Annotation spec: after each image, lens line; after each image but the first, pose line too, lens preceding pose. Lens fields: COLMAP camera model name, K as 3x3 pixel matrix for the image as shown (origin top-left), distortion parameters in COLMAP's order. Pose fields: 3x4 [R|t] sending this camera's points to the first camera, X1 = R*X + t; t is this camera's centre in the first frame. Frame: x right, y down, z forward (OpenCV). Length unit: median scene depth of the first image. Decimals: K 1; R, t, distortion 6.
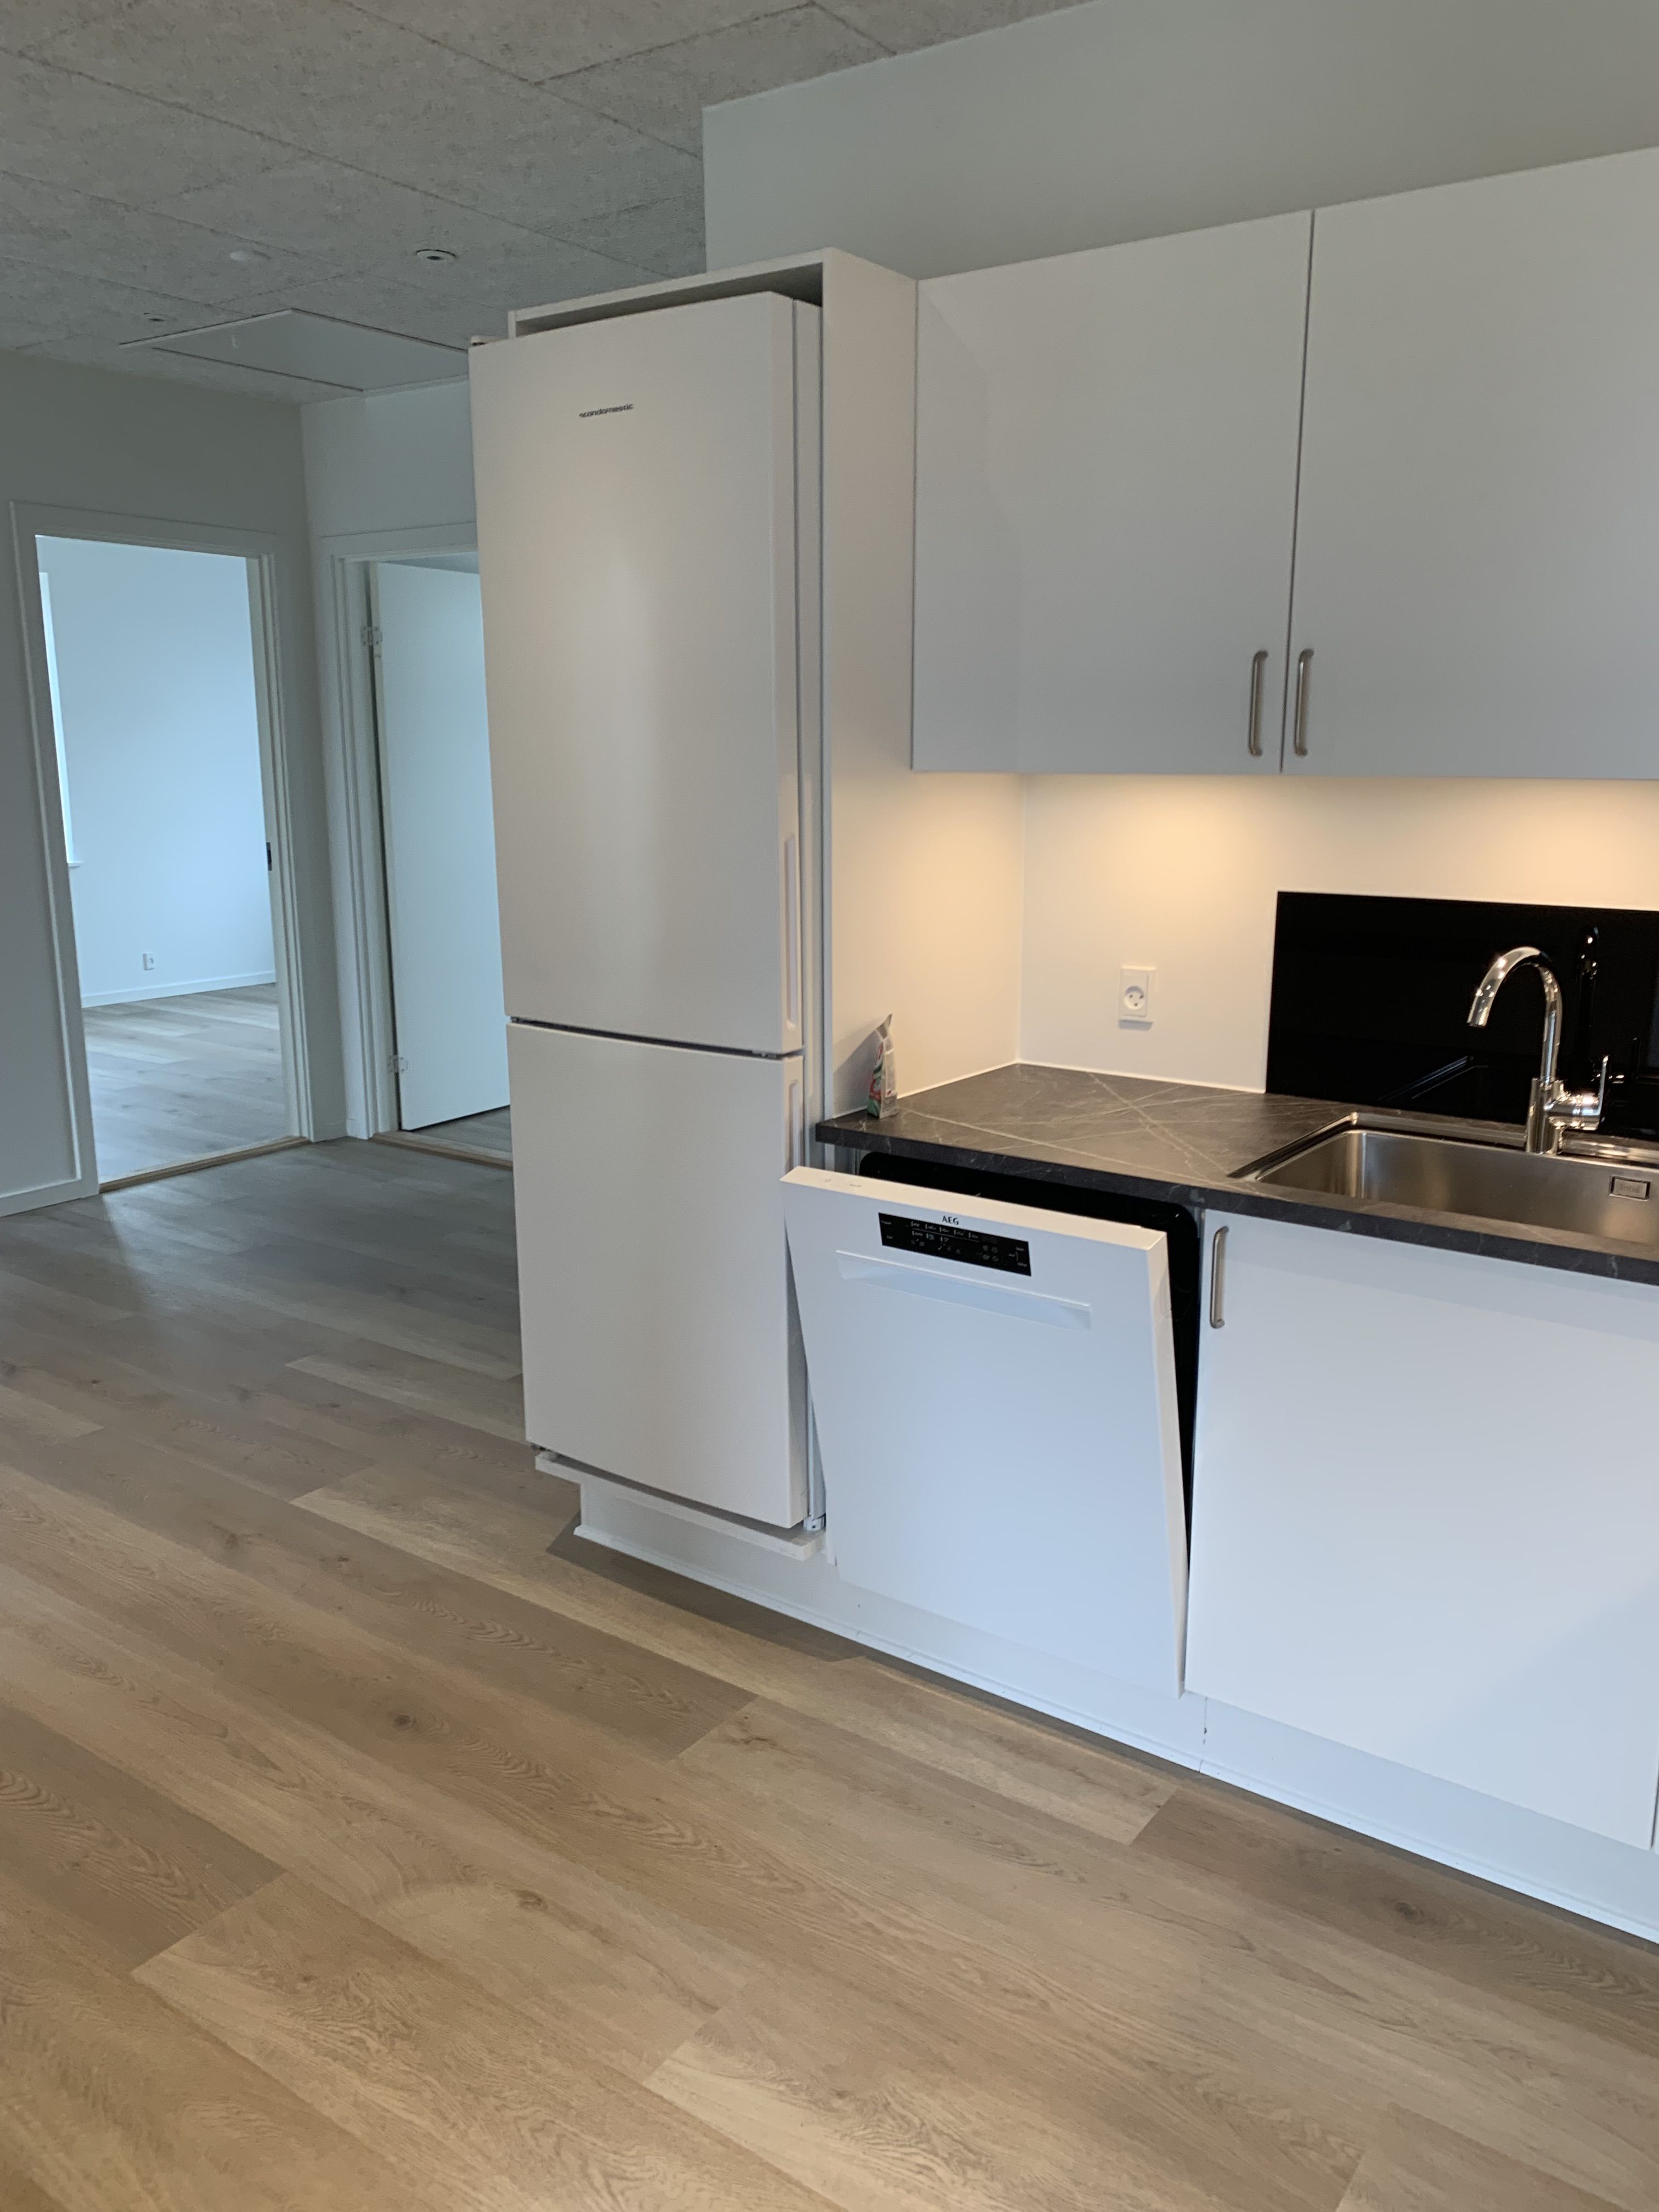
lens RADIAL K [[1700.9, 0, 846.4], [0, 1700.9, 1092.5], [0, 0, 1]] dist [0.030251, 0.005733]
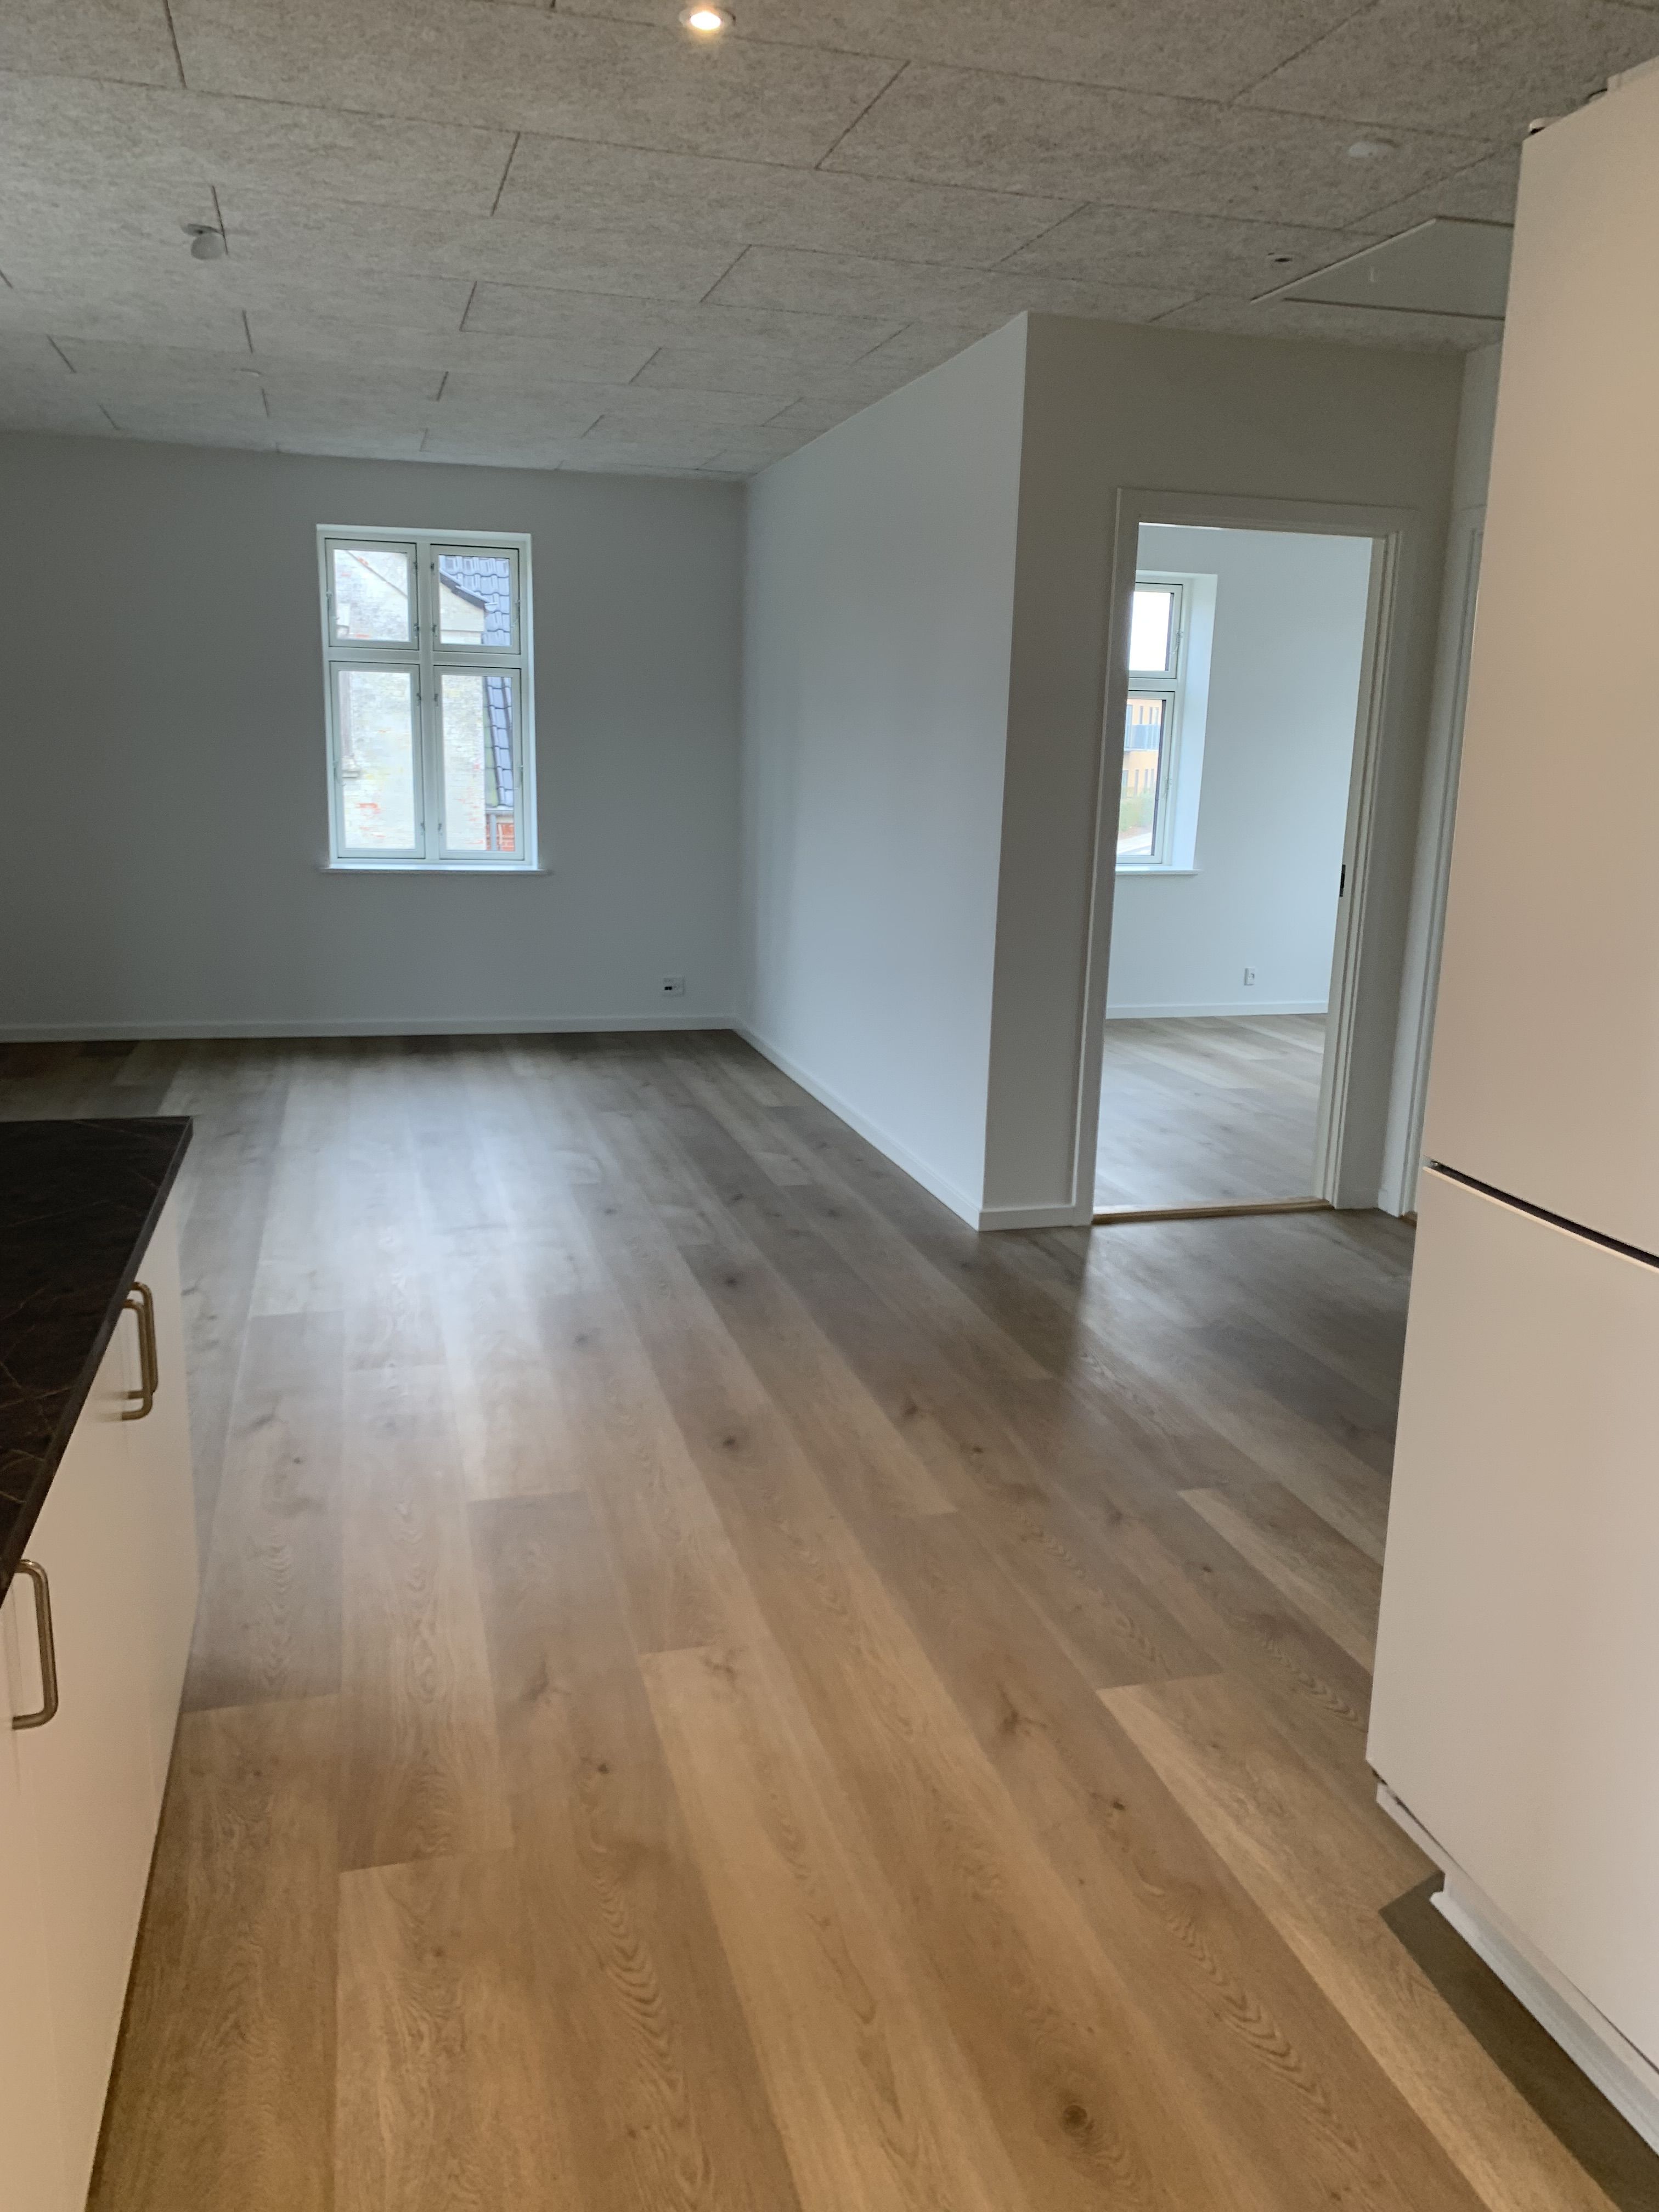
lens RADIAL K [[1715.5, 0, 829.5], [0, 1715.5, 1106.0], [0, 0, 1]] dist [0.031486, -0.014150]
pose [[0.777436, 0.157305, -0.608973, 0.027723], [-0.157945, 0.986021, 0.053064, -0.057573], [0.608807, 0.054930, 0.791414, 0.288234]]
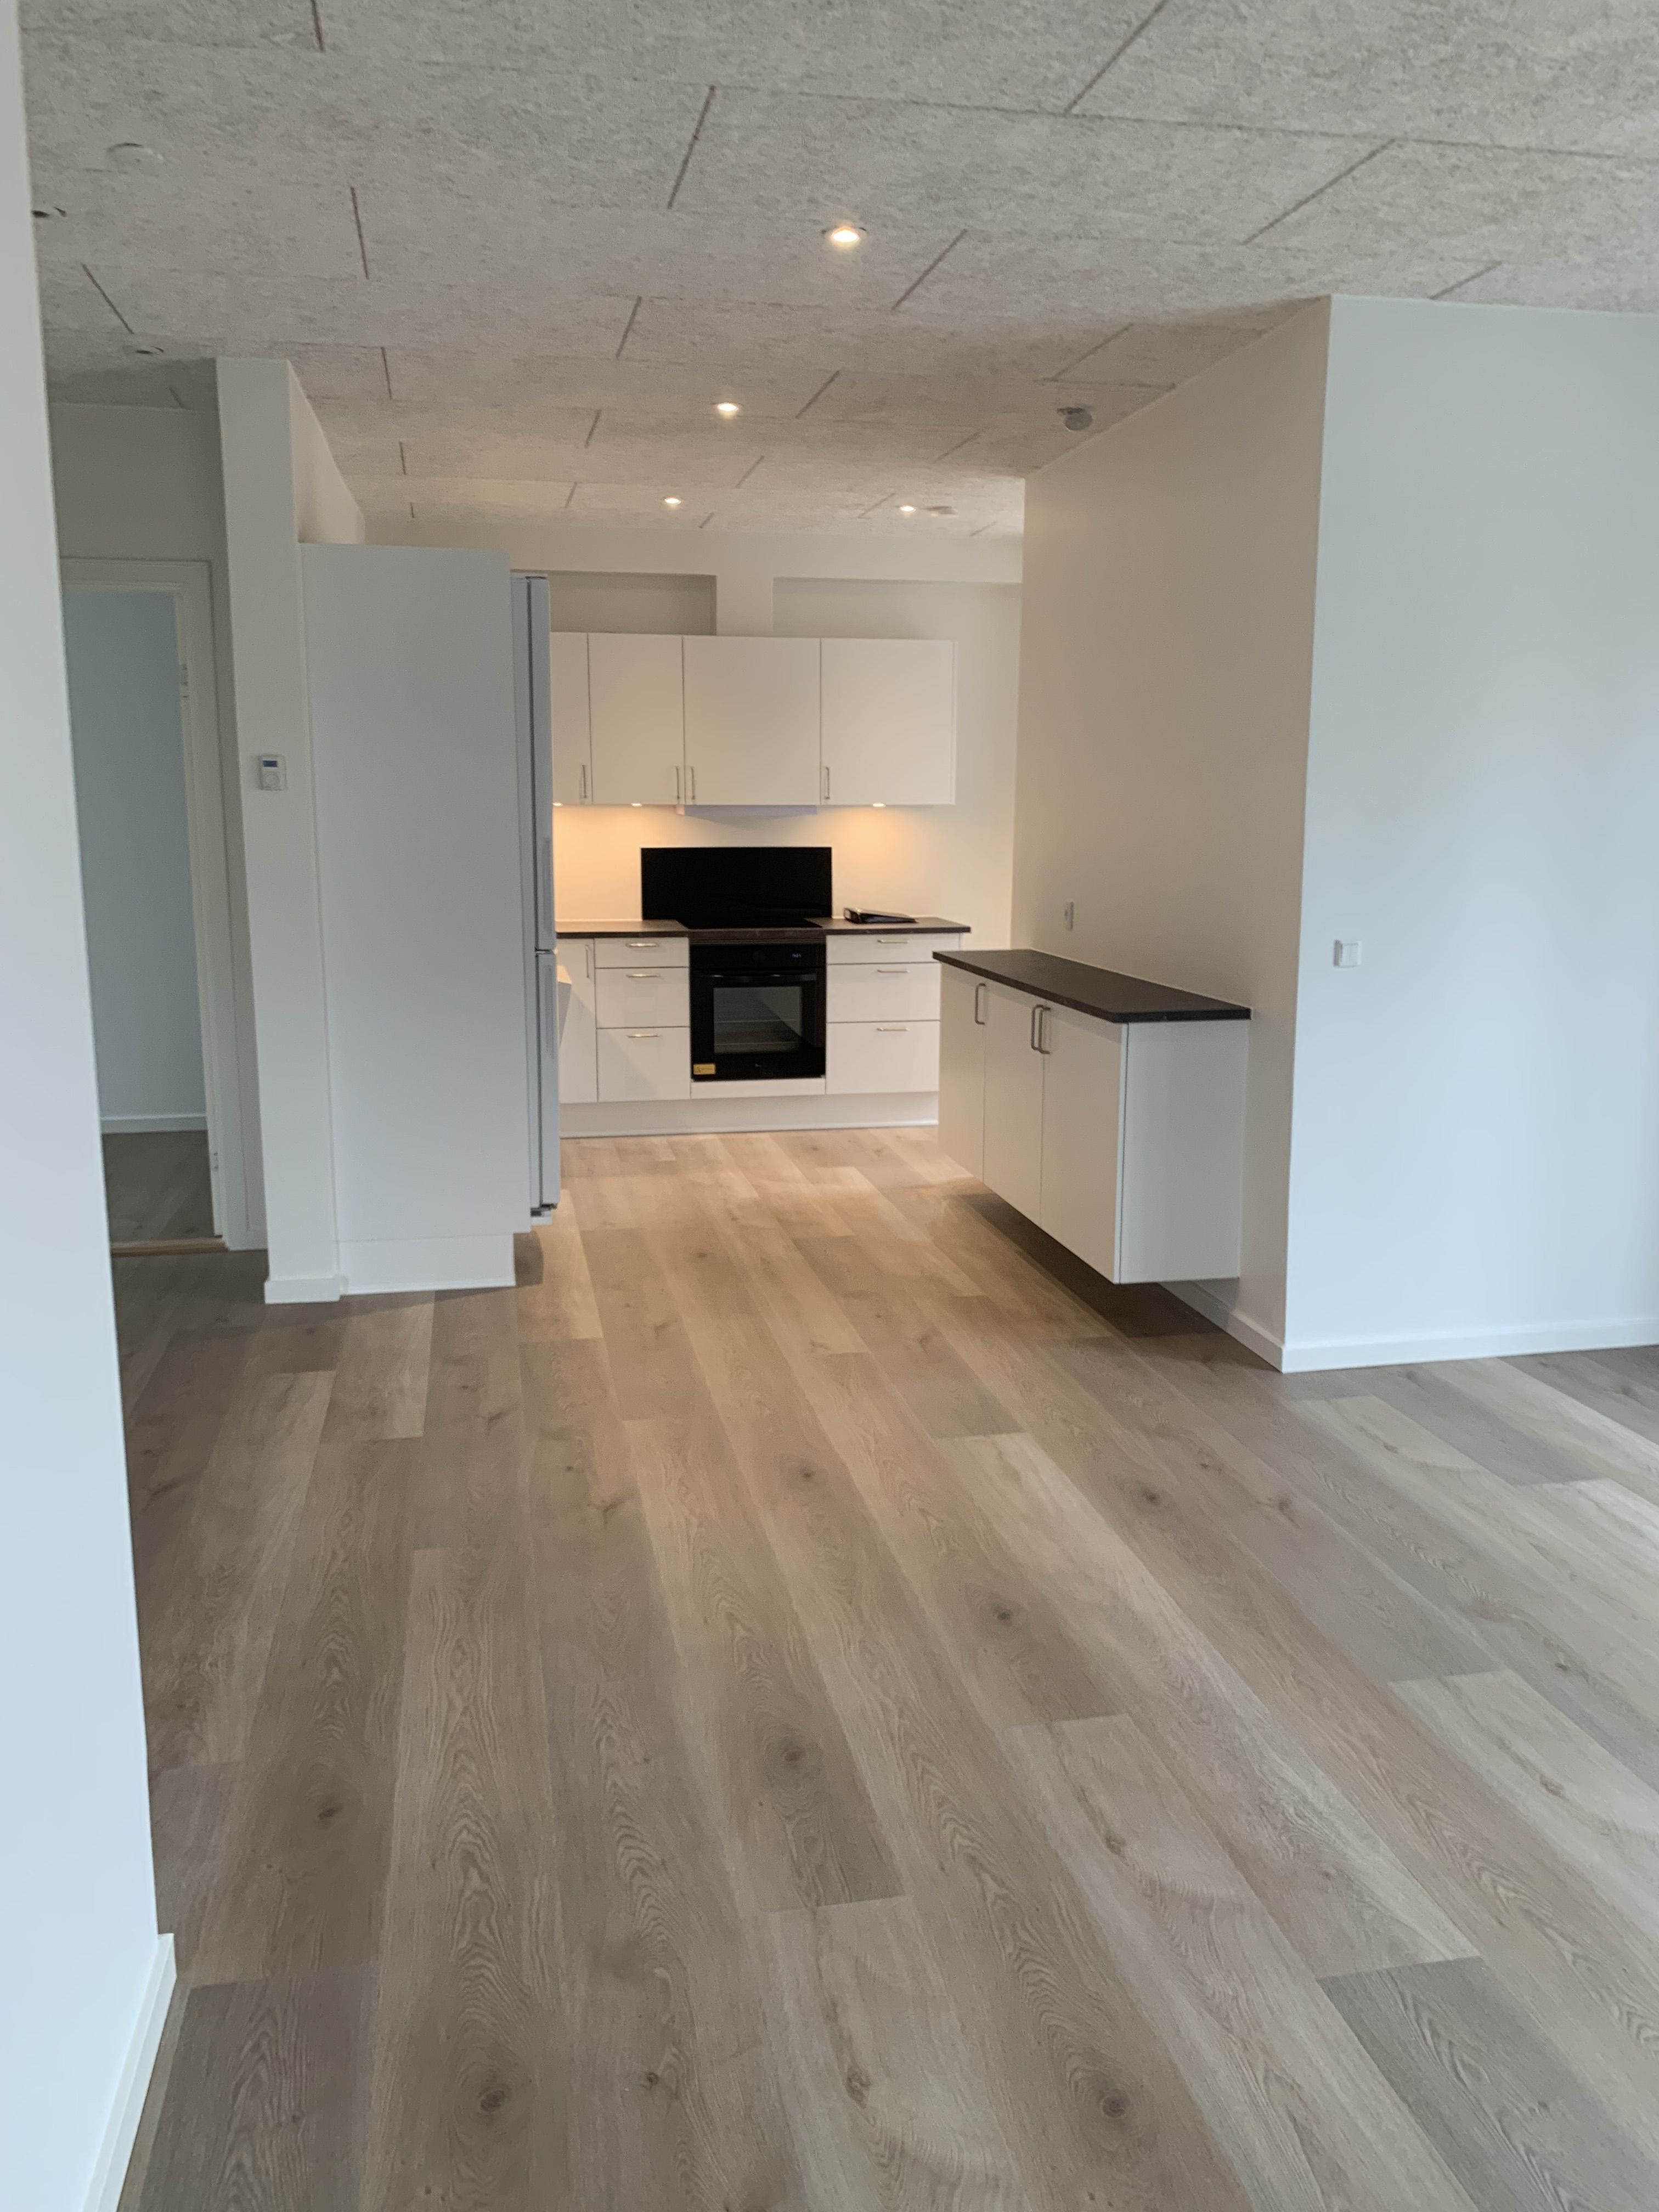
lens RADIAL K [[1715.5, 0, 829.5], [0, 1715.5, 1106.0], [0, 0, 1]] dist [0.031486, -0.014150]
pose [[-0.737079, -0.115169, 0.665921, -1.459559], [0.140250, 0.937852, 0.317434, -0.375629], [-0.661094, 0.327369, -0.675118, 1.876750]]
